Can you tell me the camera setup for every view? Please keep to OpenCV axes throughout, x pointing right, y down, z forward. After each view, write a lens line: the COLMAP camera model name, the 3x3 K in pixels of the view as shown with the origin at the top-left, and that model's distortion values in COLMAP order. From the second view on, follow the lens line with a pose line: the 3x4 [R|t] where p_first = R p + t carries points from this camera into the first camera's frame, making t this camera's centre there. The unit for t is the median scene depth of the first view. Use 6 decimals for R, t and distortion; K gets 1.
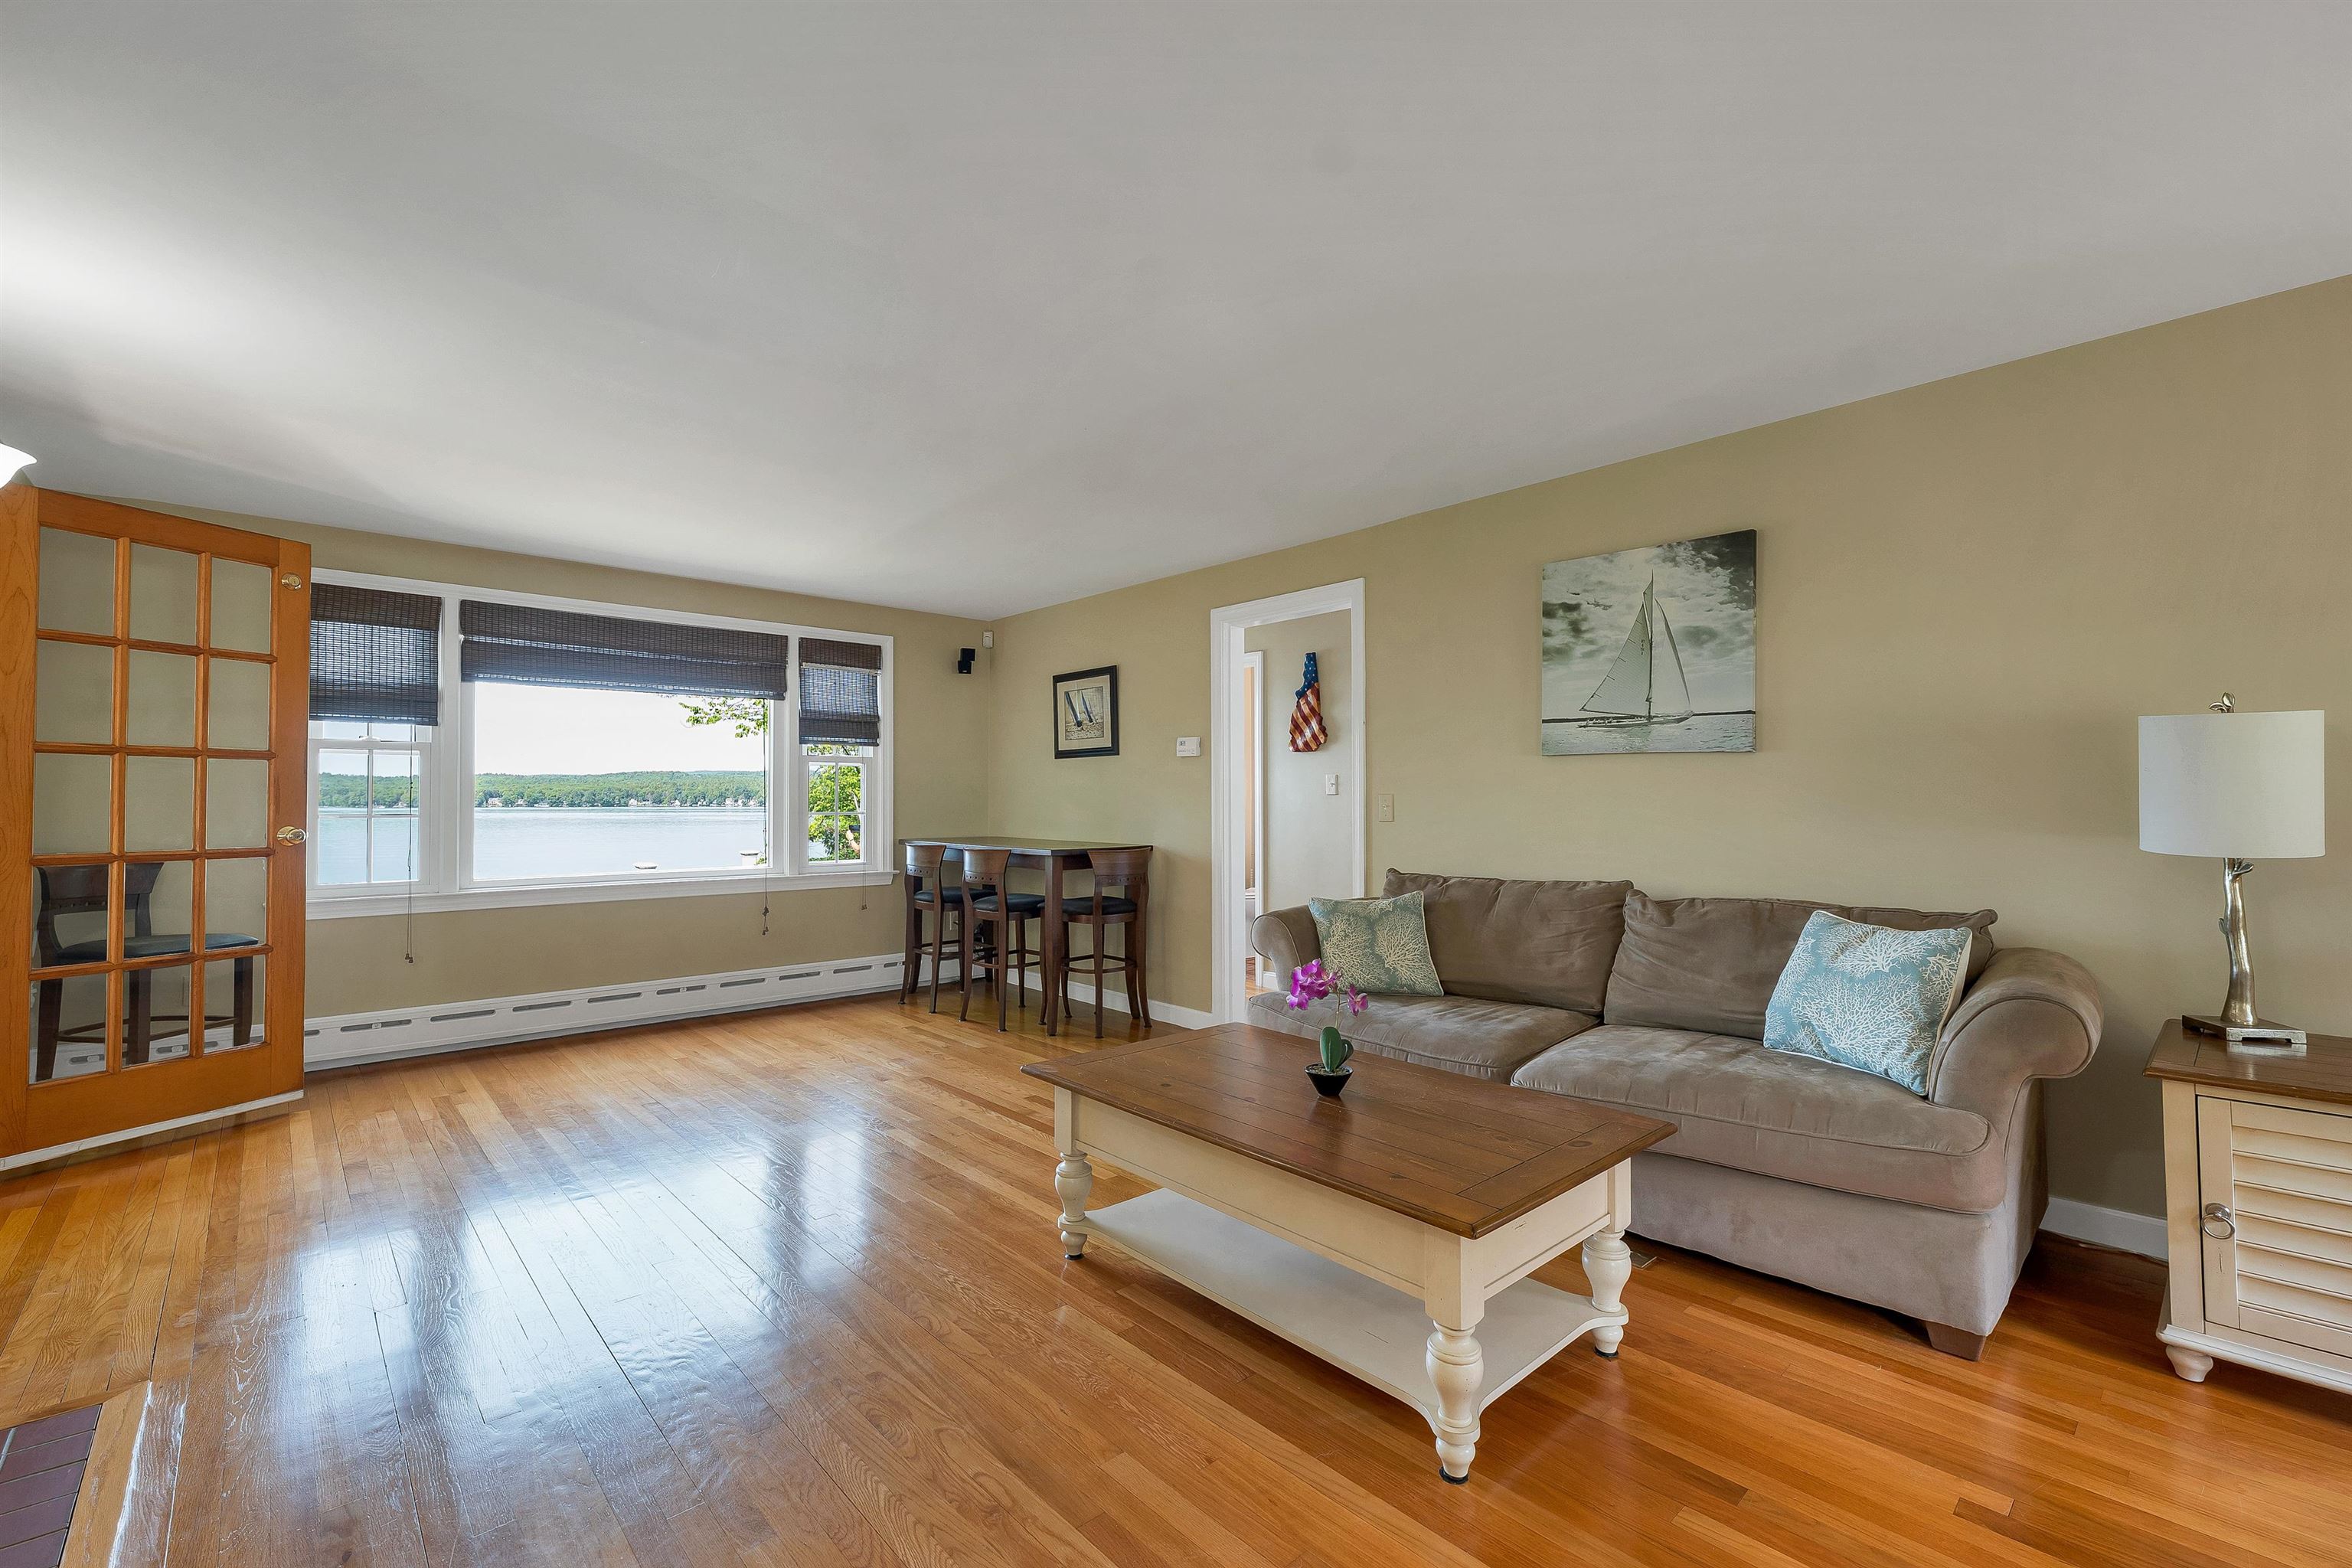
lens RADIAL K [[999.6, 0, 1184.0], [0, 999.6, 786.3], [0, 0, 1]] dist [0.004010, 0.000255]
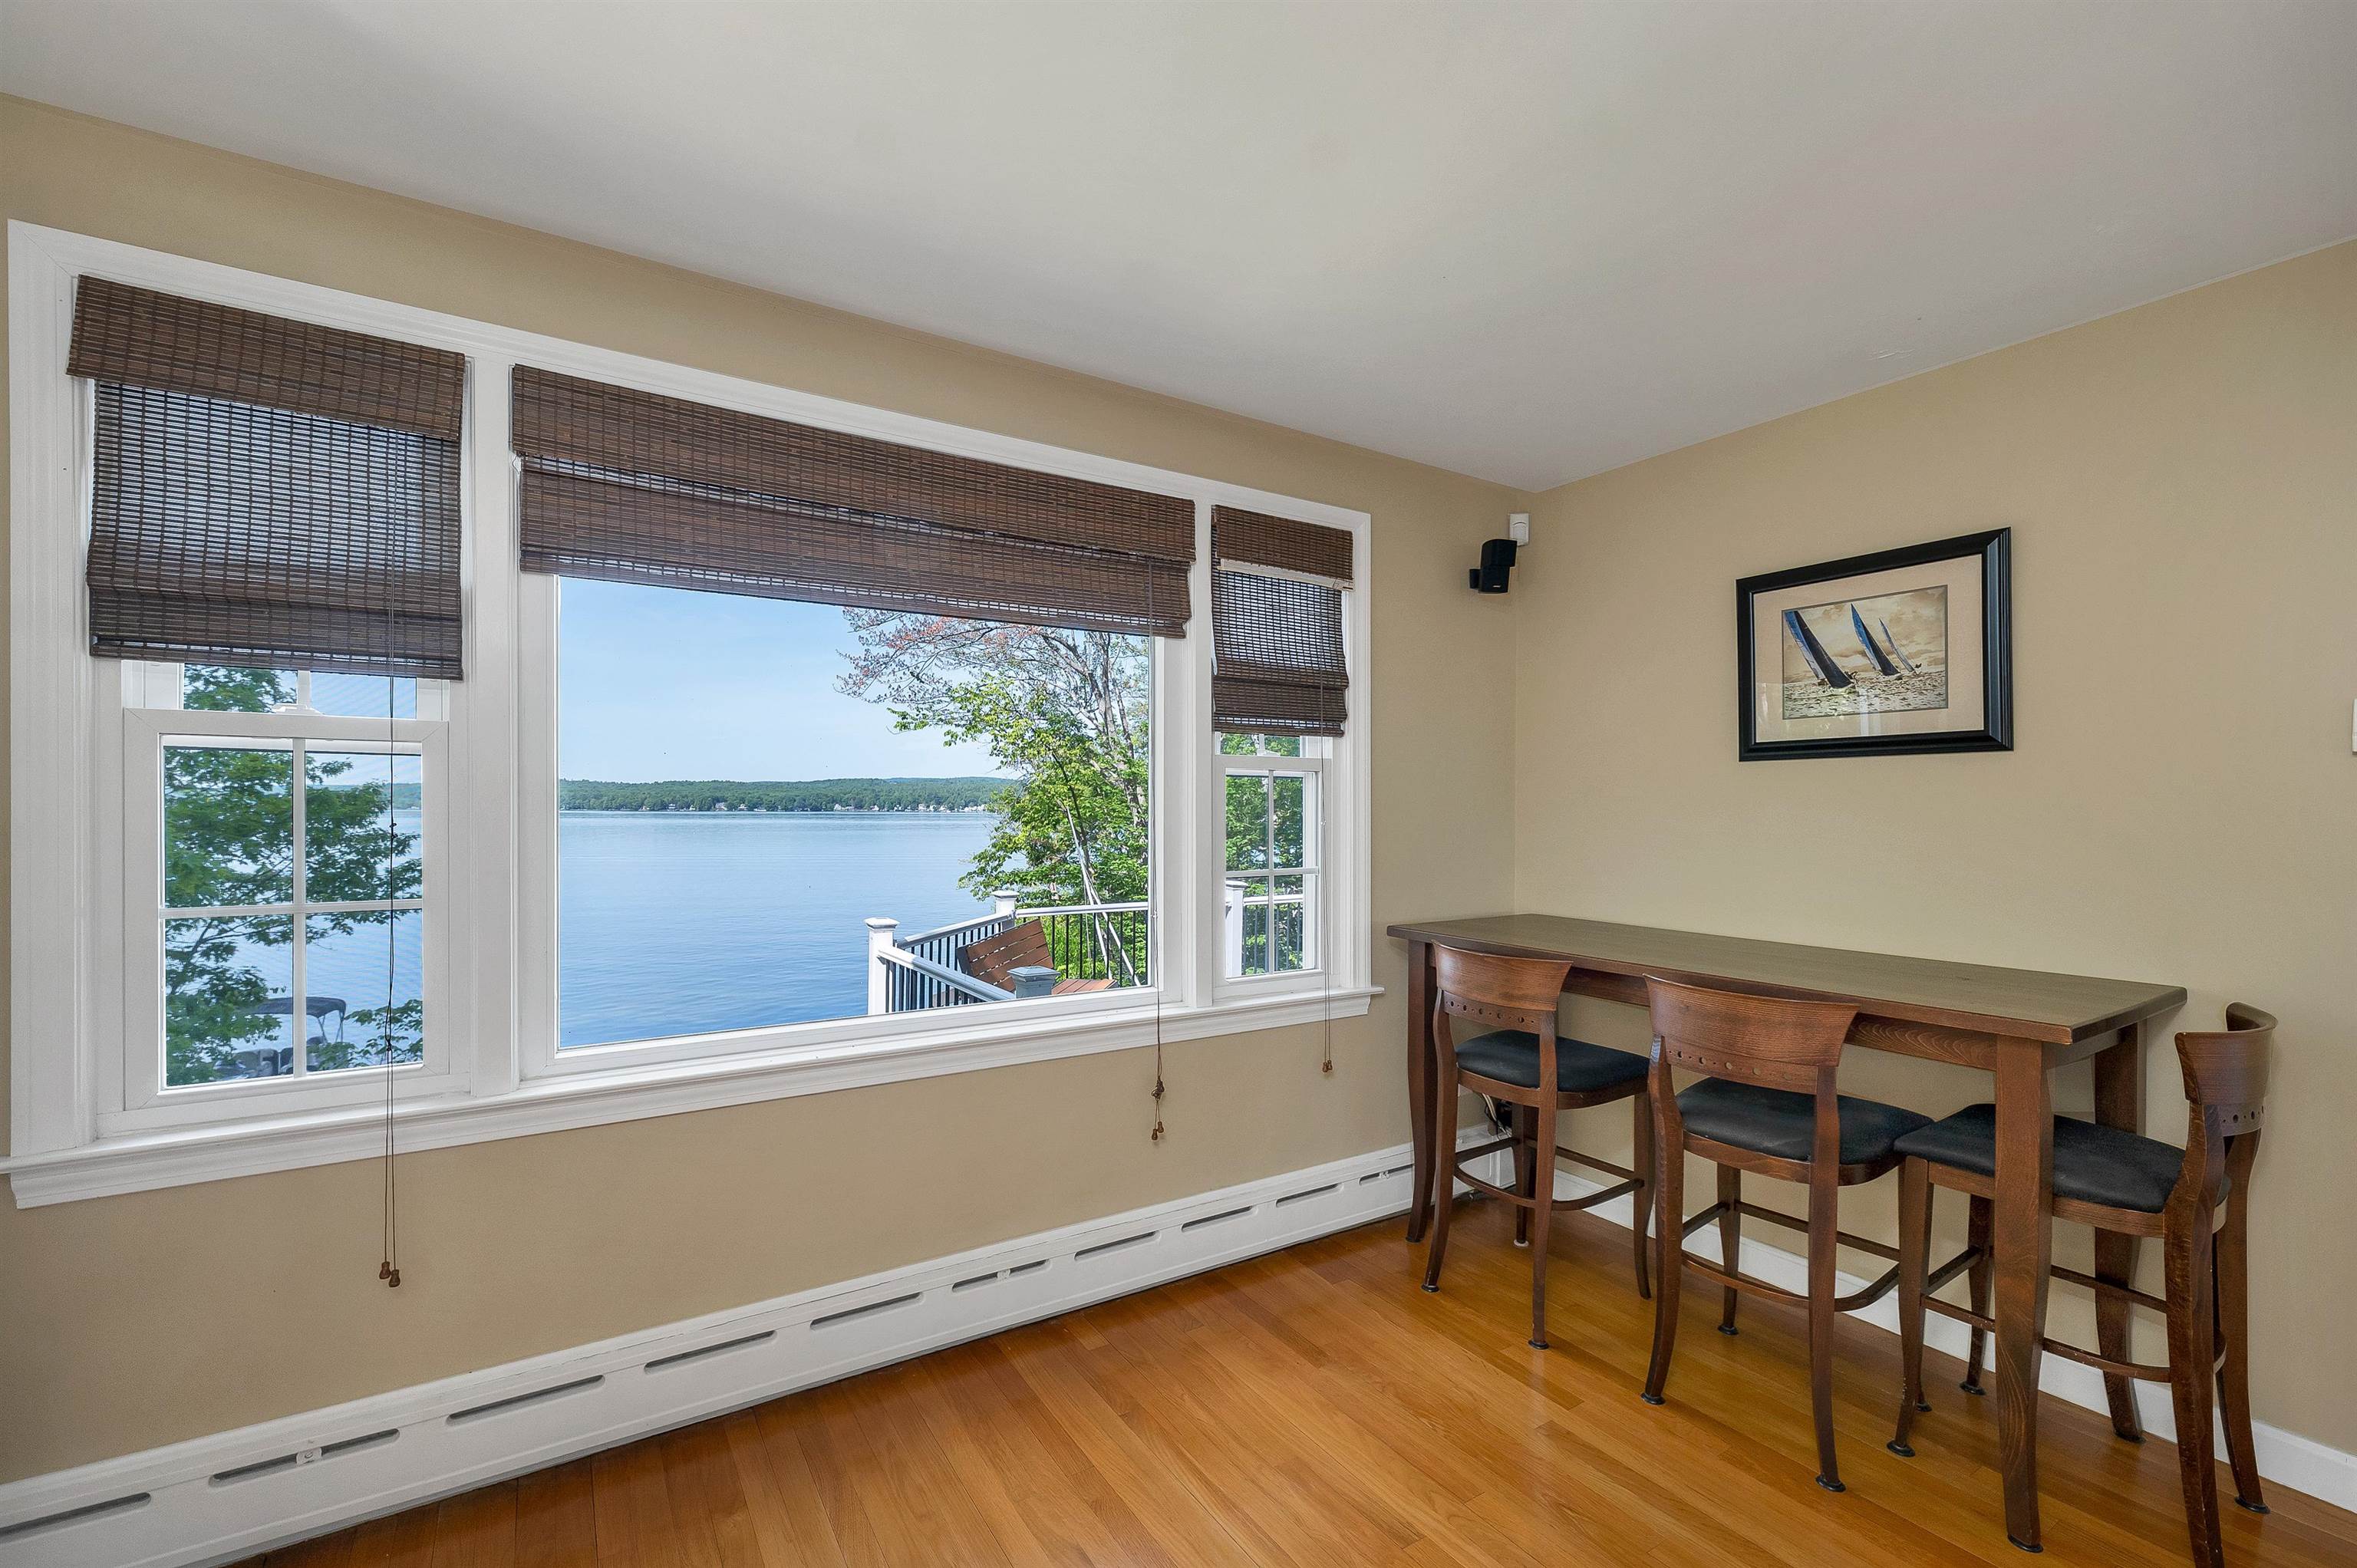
lens RADIAL K [[980.0, 0, 1181.7], [0, 980.0, 810.2], [0, 0, 1]] dist [-0.000921, -0.000075]
pose [[0.986455, 0.004731, -0.163963, -0.318003], [-0.001776, 0.999833, 0.018164, -0.012807], [0.164021, -0.017627, 0.986299, 0.529087]]
